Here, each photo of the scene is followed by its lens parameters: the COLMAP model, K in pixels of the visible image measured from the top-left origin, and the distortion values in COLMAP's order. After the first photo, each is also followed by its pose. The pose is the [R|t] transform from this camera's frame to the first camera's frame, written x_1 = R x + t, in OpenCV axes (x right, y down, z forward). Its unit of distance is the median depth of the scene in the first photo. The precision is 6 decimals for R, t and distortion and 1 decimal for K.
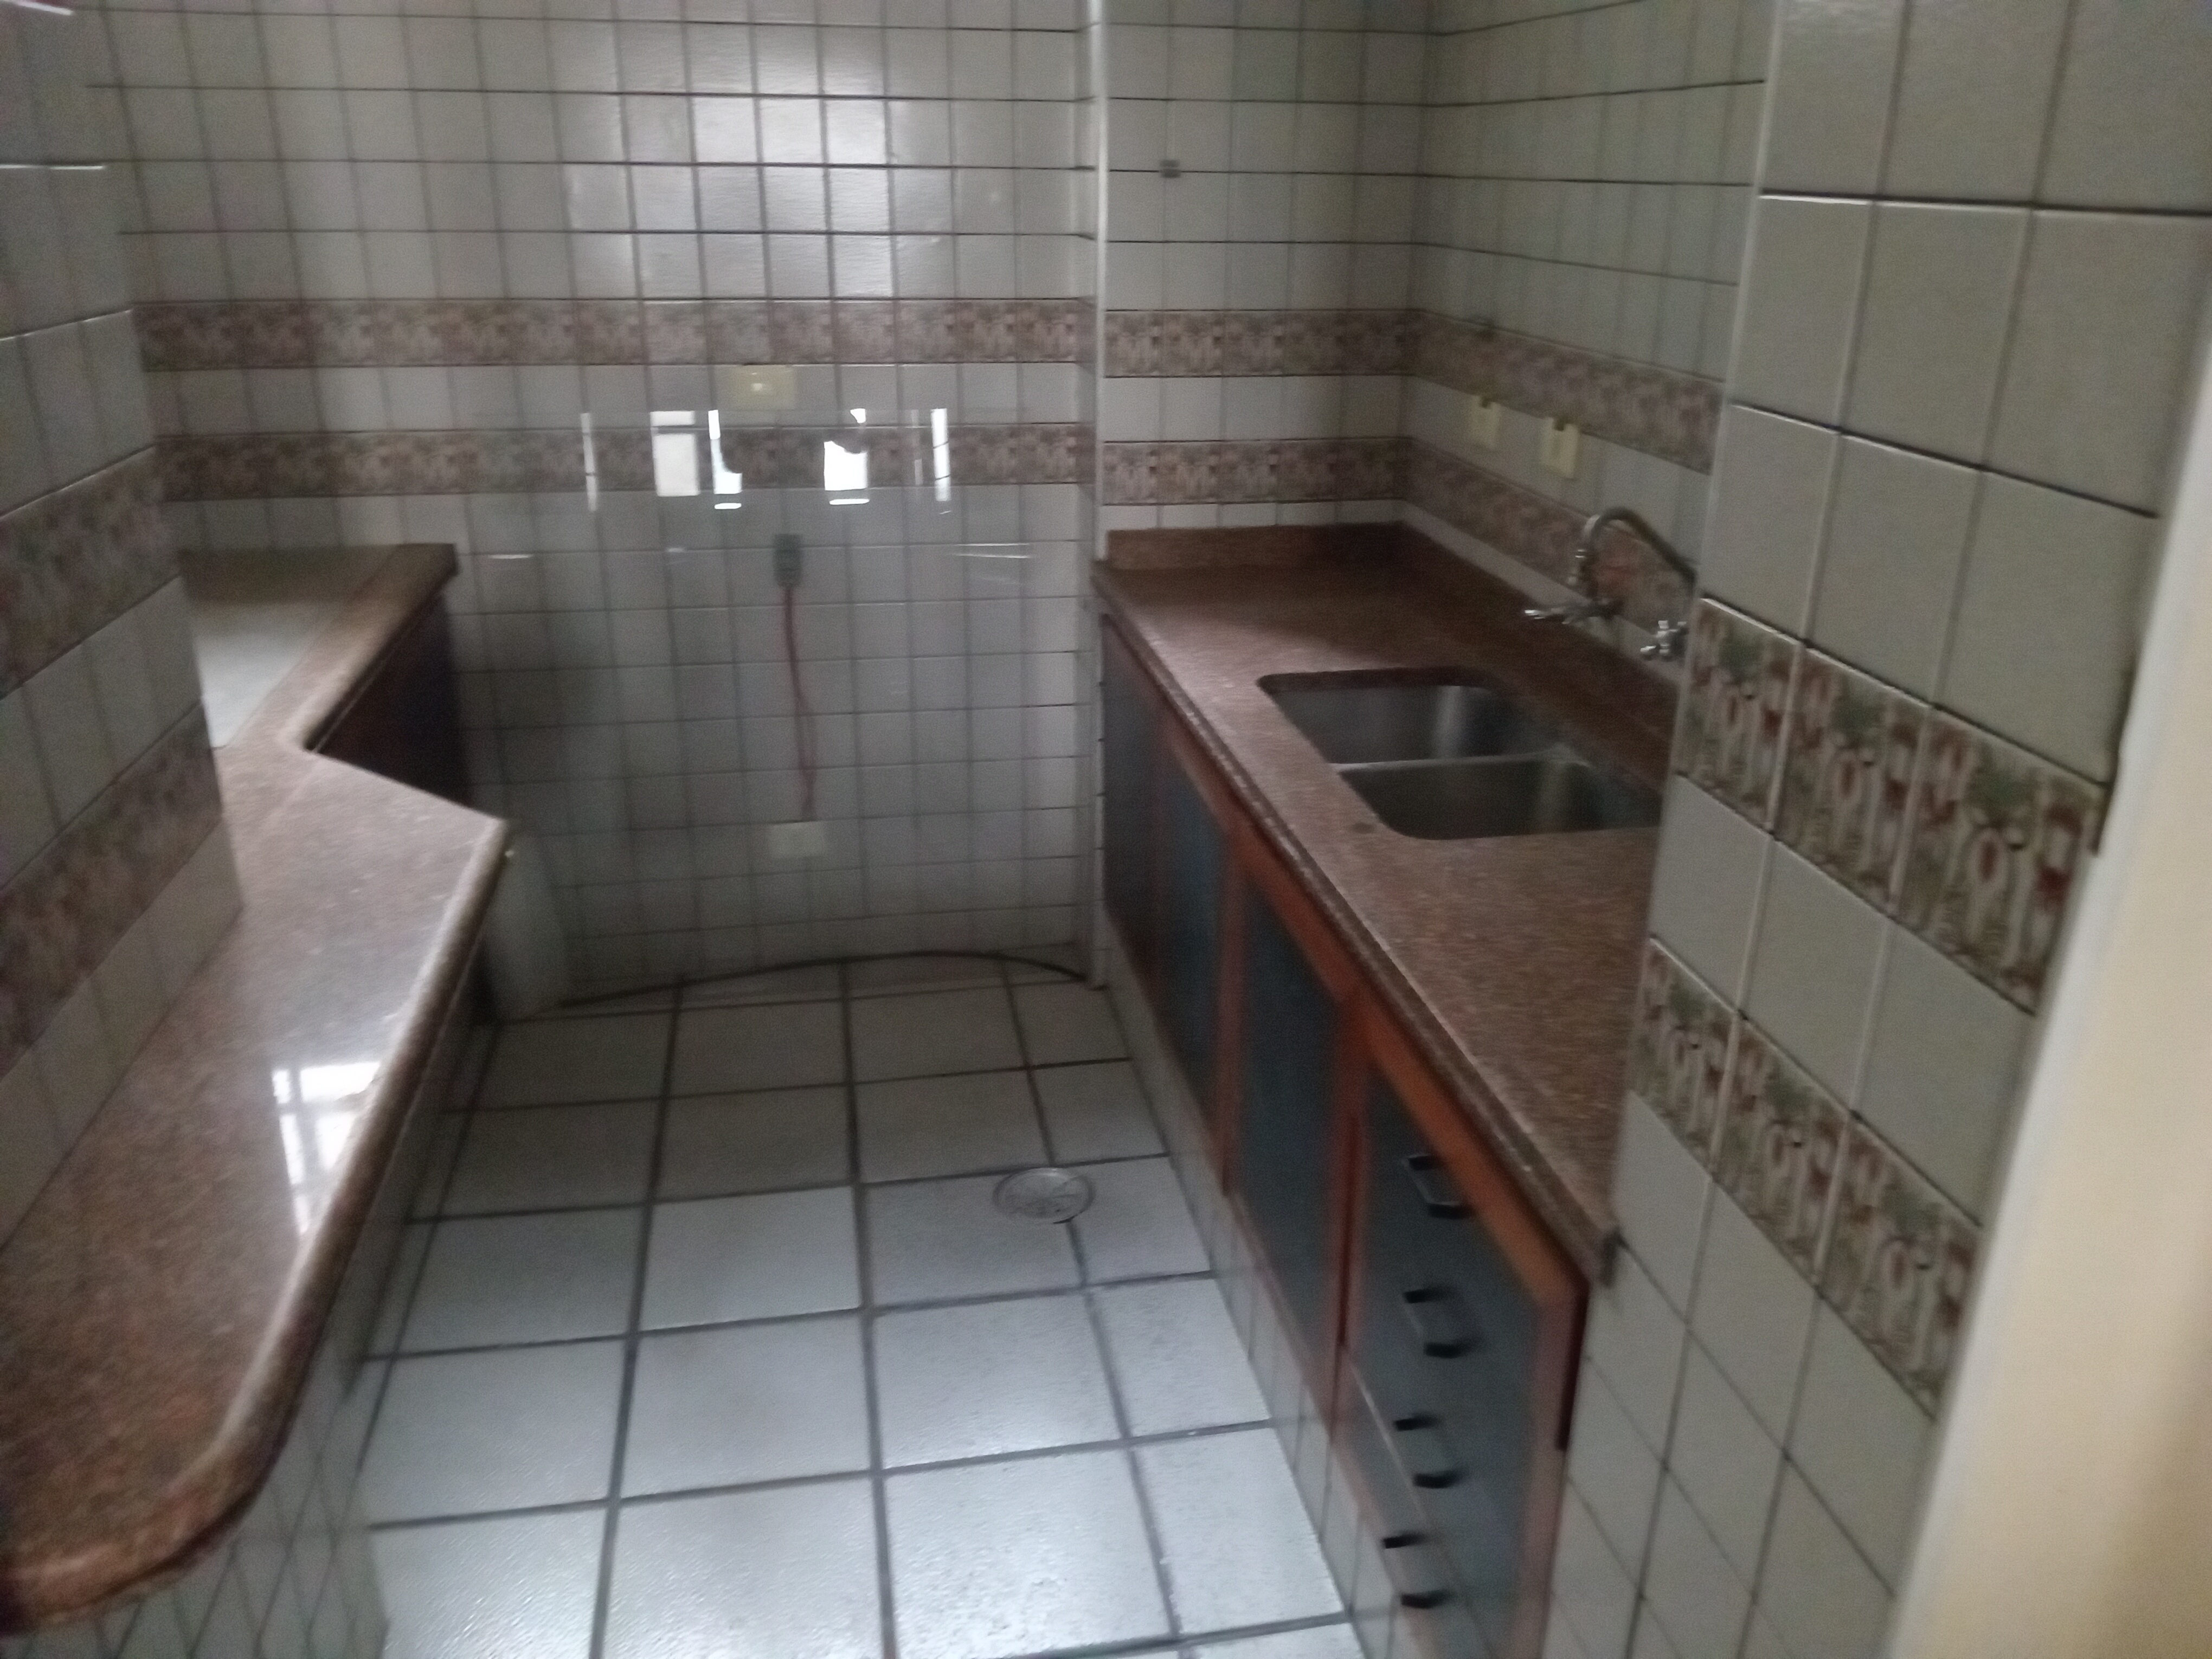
lens RADIAL K [[1655.2, 0, 1108.8], [0, 1655.2, 820.4], [0, 0, 1]] dist [0.049149, -0.092054]
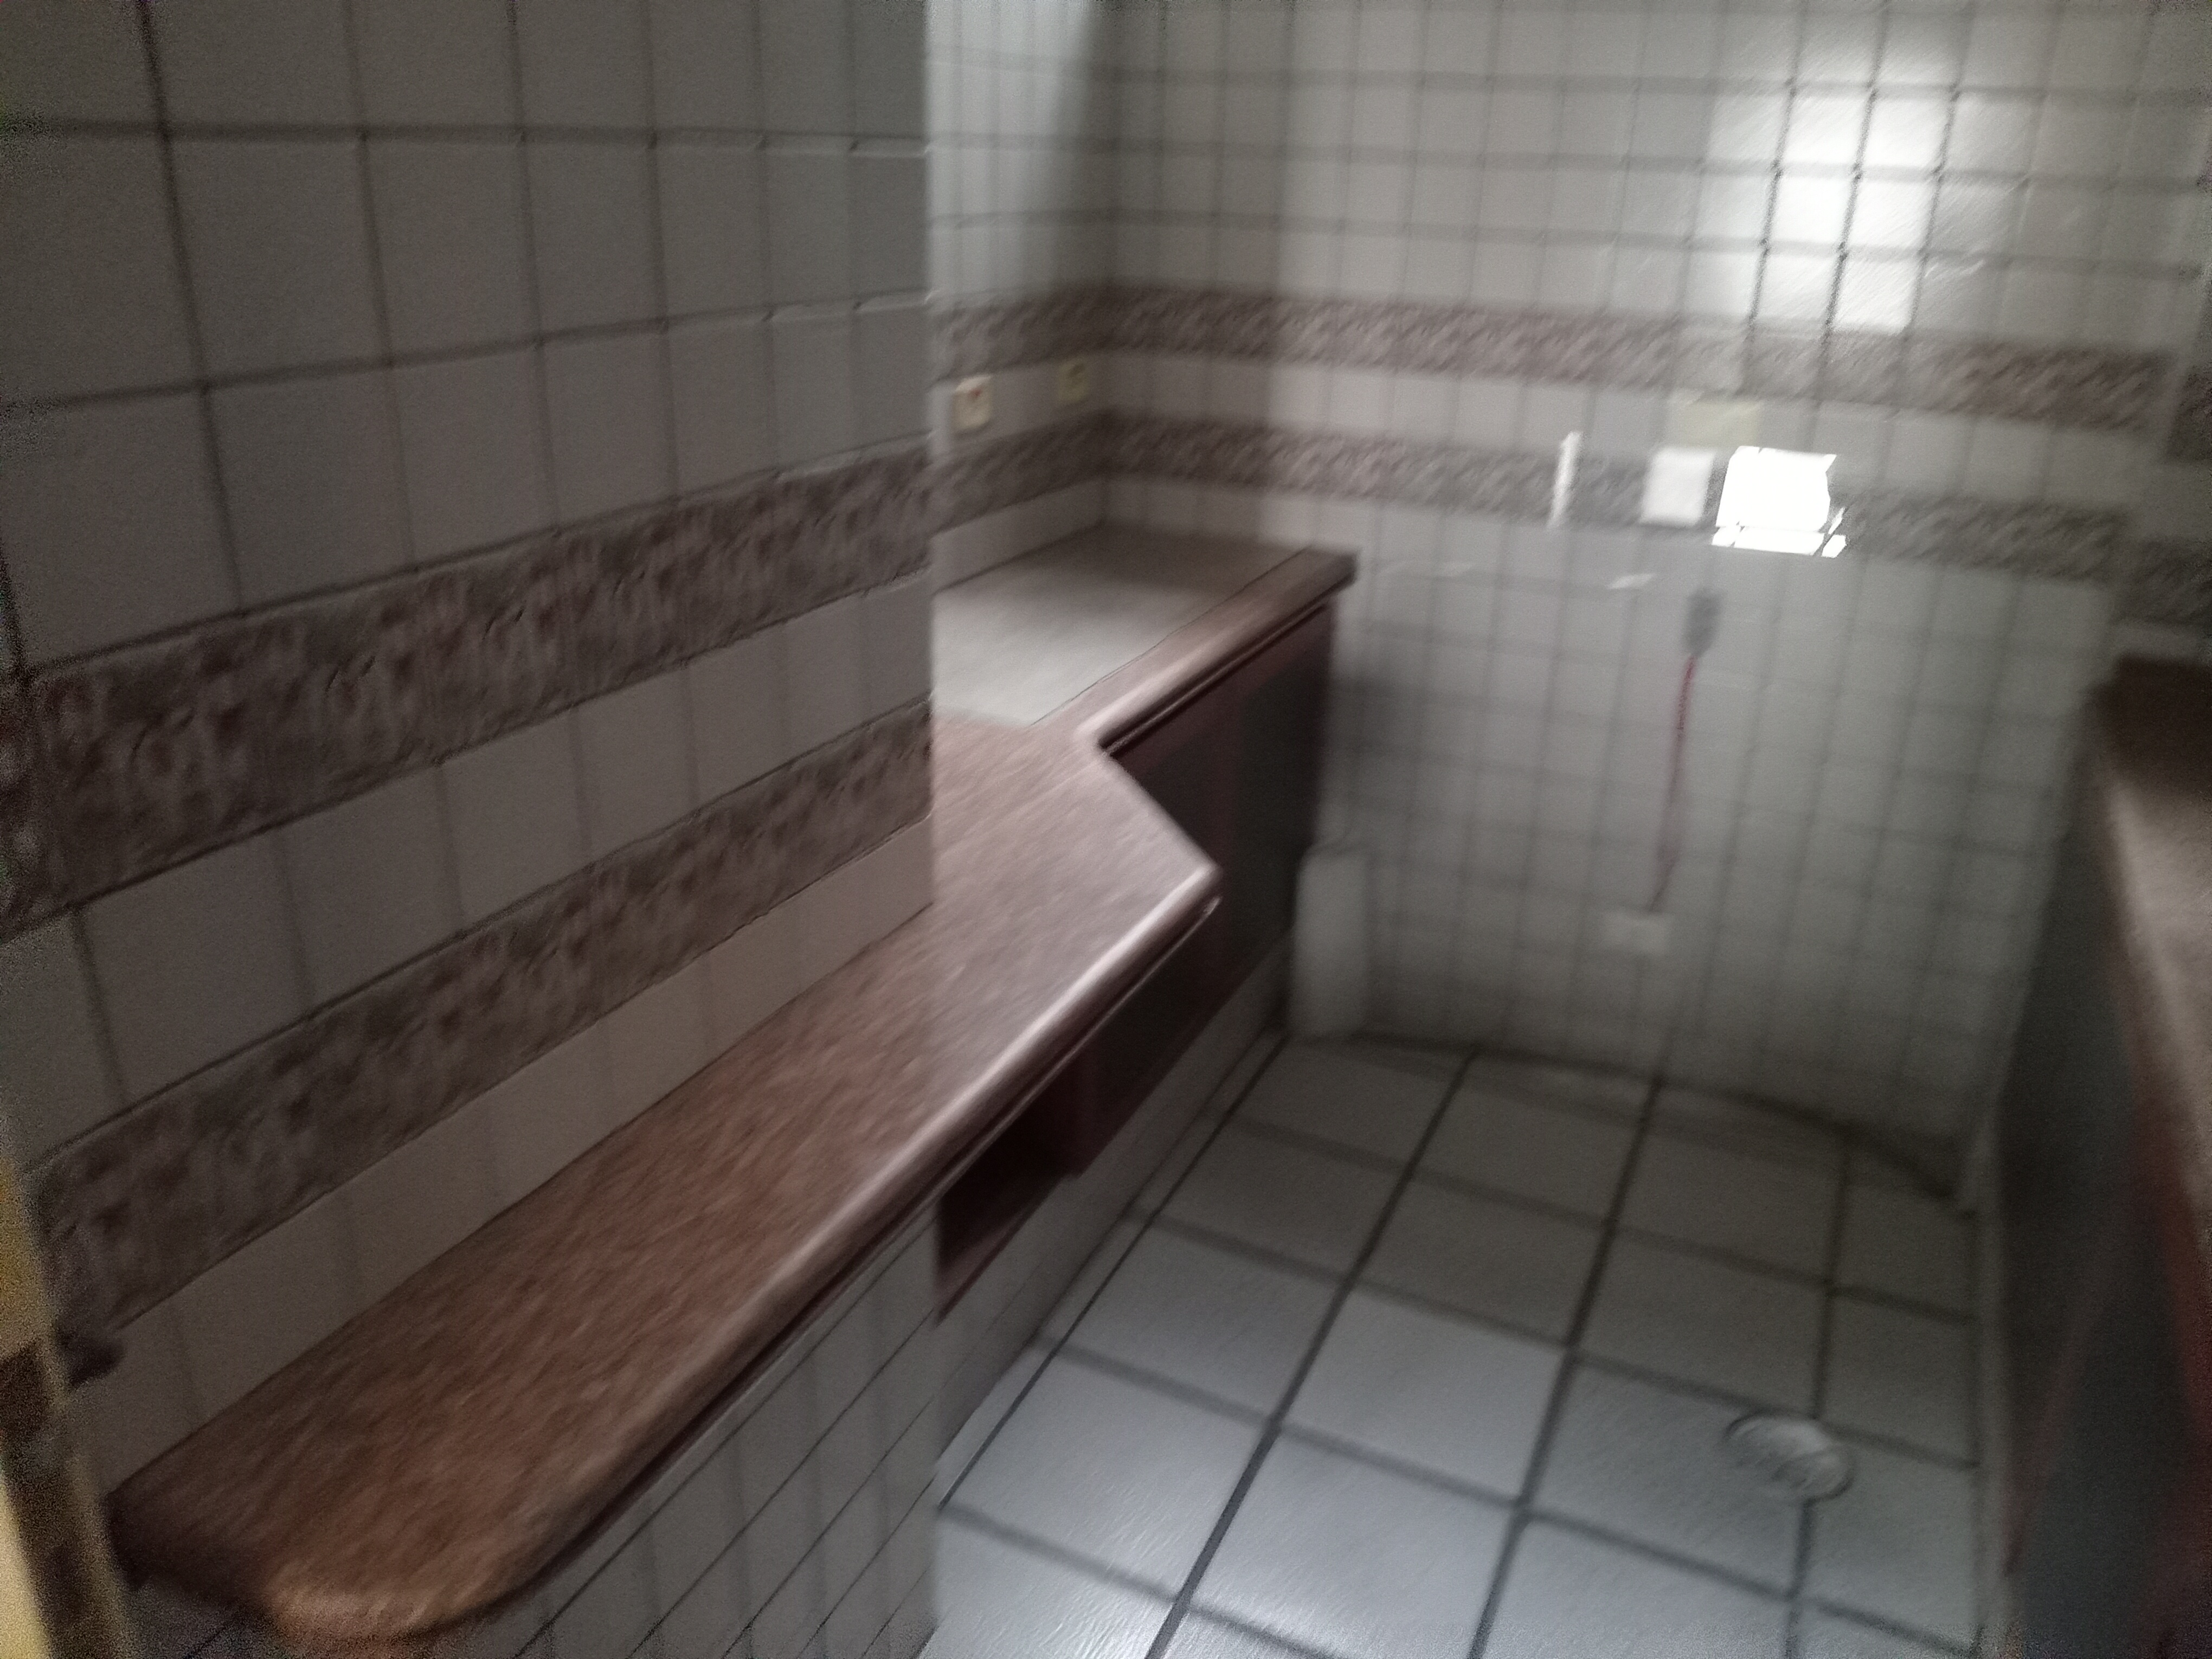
lens RADIAL K [[1655.2, 0, 1166.7], [0, 1655.2, 822.3], [0, 0, 1]] dist [0.049149, -0.092054]
pose [[0.825351, 0.228563, -0.516290, 0.055816], [-0.227804, 0.971474, 0.065903, -0.053731], [0.516625, 0.063220, 0.853875, 0.129841]]
